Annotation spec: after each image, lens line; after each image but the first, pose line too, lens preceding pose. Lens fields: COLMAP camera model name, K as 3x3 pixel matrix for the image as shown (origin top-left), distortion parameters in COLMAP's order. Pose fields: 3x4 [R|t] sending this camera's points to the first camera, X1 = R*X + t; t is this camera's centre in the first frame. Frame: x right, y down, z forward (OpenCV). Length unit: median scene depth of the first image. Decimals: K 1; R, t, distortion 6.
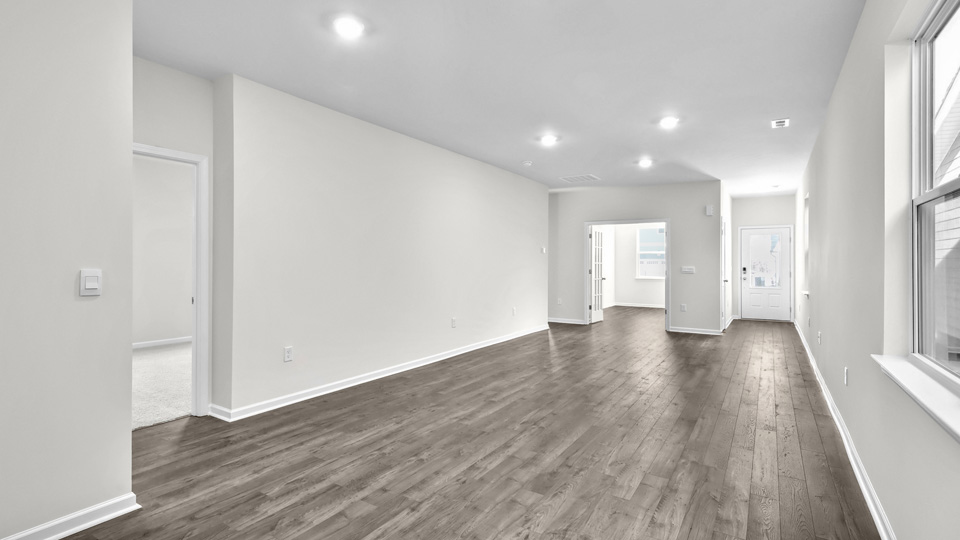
lens RADIAL K [[449.6, 0, 480.0], [0, 449.6, 270.0], [0, 0, 1]] dist [-0.002348, 0.000081]
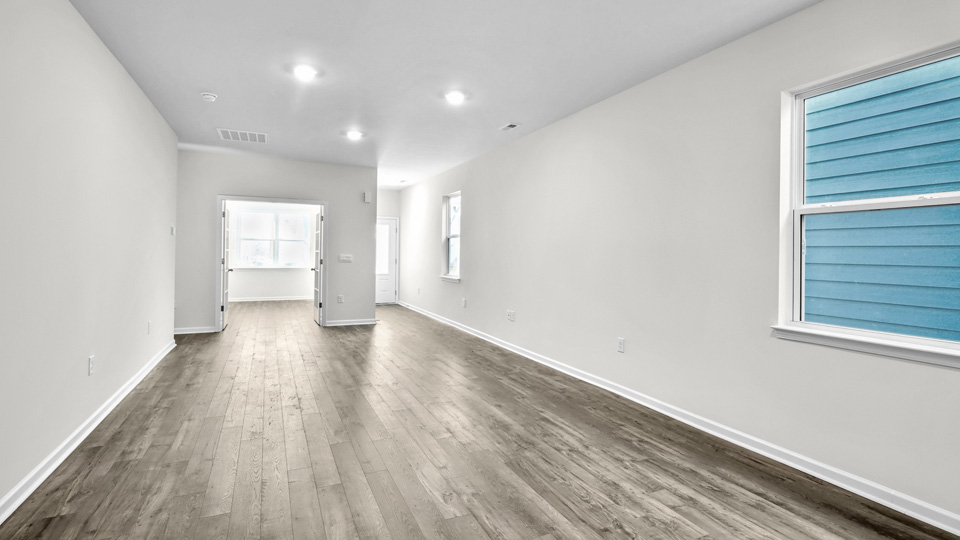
lens RADIAL K [[449.6, 0, 480.0], [0, 449.6, 270.0], [0, 0, 1]] dist [-0.002348, 0.000081]
pose [[0.551563, -0.028686, 0.833640, -0.349718], [0.001396, 0.999439, 0.033467, -0.014520], [-0.834132, -0.017295, 0.551294, 0.508930]]
